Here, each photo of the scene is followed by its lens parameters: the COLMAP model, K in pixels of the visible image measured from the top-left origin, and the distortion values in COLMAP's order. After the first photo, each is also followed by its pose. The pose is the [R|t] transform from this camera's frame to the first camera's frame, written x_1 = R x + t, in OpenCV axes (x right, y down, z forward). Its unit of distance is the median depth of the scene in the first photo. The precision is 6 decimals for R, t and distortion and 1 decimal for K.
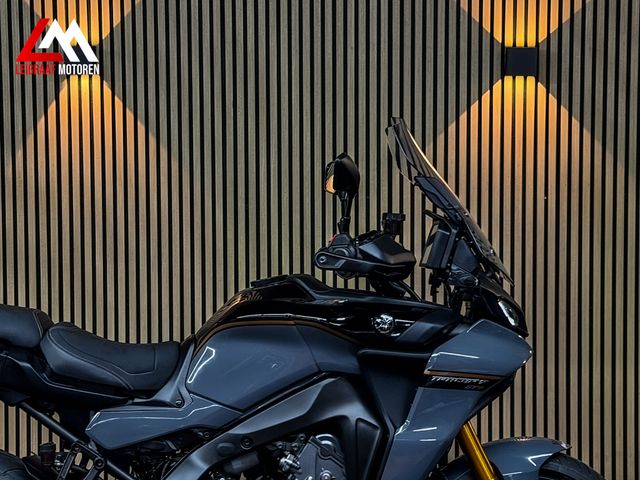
lens RADIAL K [[1402.4, 0, 304.9], [0, 1402.4, 249.2], [0, 0, 1]] dist [0.120749, 0.000000]
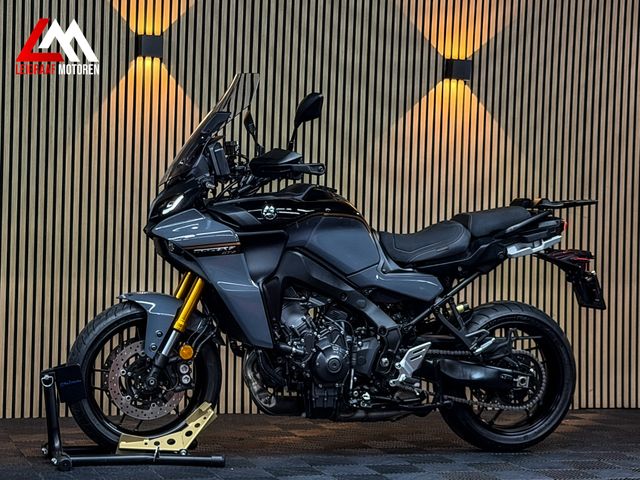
lens RADIAL K [[1423.9, 0, 317.9], [0, 1423.9, 229.2], [0, 0, 1]] dist [0.105474, 0.000000]
pose [[0.942226, 0.030705, 0.333568, -0.607536], [-0.010820, 0.998060, -0.061307, 0.156939], [-0.334804, 0.054156, 0.940730, -0.397954]]
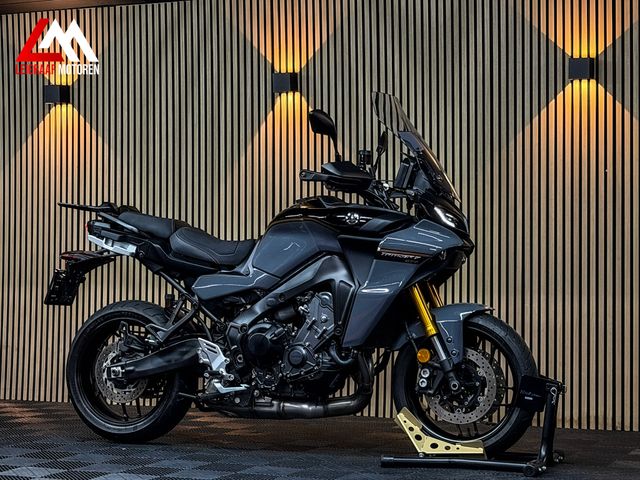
lens RADIAL K [[1402.4, 0, 308.9], [0, 1402.4, 230.1], [0, 0, 1]] dist [0.120749, 0.000000]
pose [[0.922152, -0.001476, -0.386824, 0.580808], [-0.029528, 0.996806, -0.074197, 0.172154], [0.385698, 0.079843, 0.919164, -0.440192]]
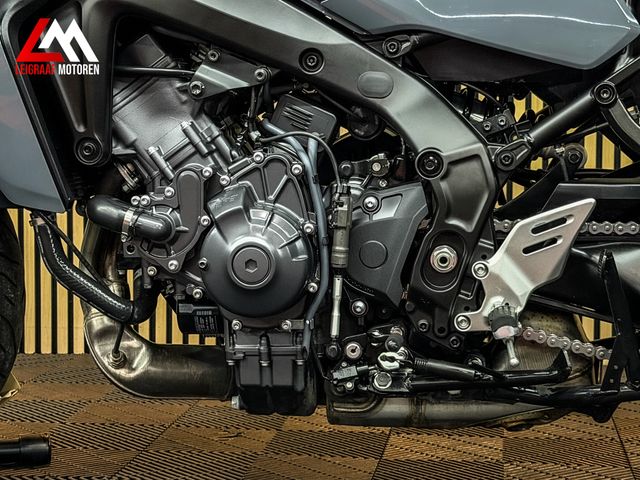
lens RADIAL K [[1423.9, 0, 318.6], [0, 1423.9, 234.9], [0, 0, 1]] dist [0.105474, 0.000000]
pose [[0.994744, 0.011973, -0.101693, -0.039466], [-0.009276, 0.999594, 0.026959, 0.182103], [0.101974, -0.025874, 0.994450, 0.485130]]
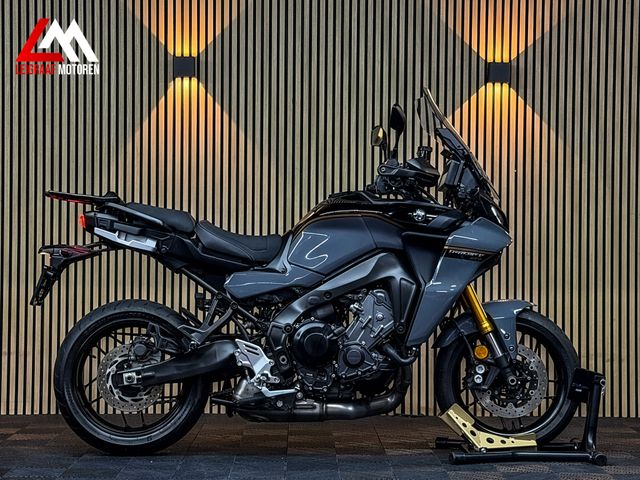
lens RADIAL K [[1402.4, 0, 314.5], [0, 1402.4, 239.9], [0, 0, 1]] dist [0.120749, 0.000000]
pose [[0.999089, 0.012336, 0.040844, -0.115273], [-0.009607, 0.997749, -0.066367, 0.172558], [-0.041571, 0.065914, 0.996959, -0.514129]]
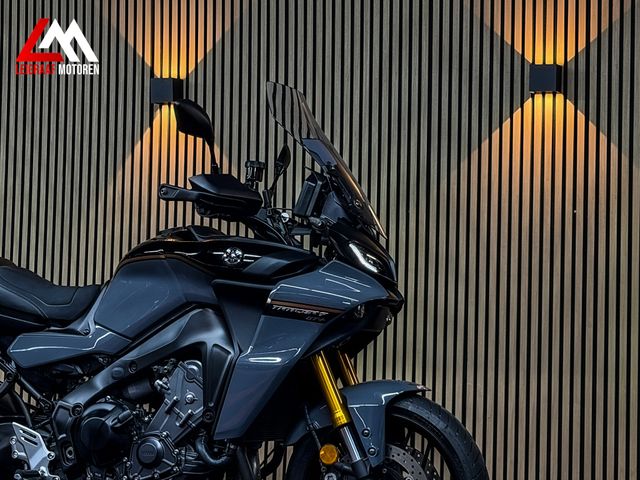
lens RADIAL K [[1402.4, 0, 322.6], [0, 1402.4, 242.1], [0, 0, 1]] dist [0.120749, 0.000000]
pose [[0.943775, 0.007858, -0.330495, 0.458204], [-0.049919, 0.991642, -0.118971, 0.159070], [0.326798, 0.128779, 0.936279, -0.020024]]
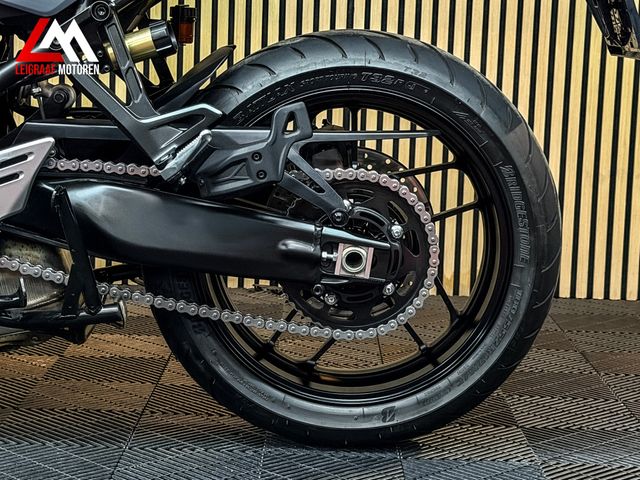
lens RADIAL K [[1423.9, 0, 321.0], [0, 1423.9, 245.3], [0, 0, 1]] dist [0.105474, 0.000000]
pose [[0.998996, 0.034033, 0.029123, 0.085295], [-0.036317, 0.995980, 0.081889, 0.175070], [-0.026219, -0.082865, 0.996216, 0.452003]]
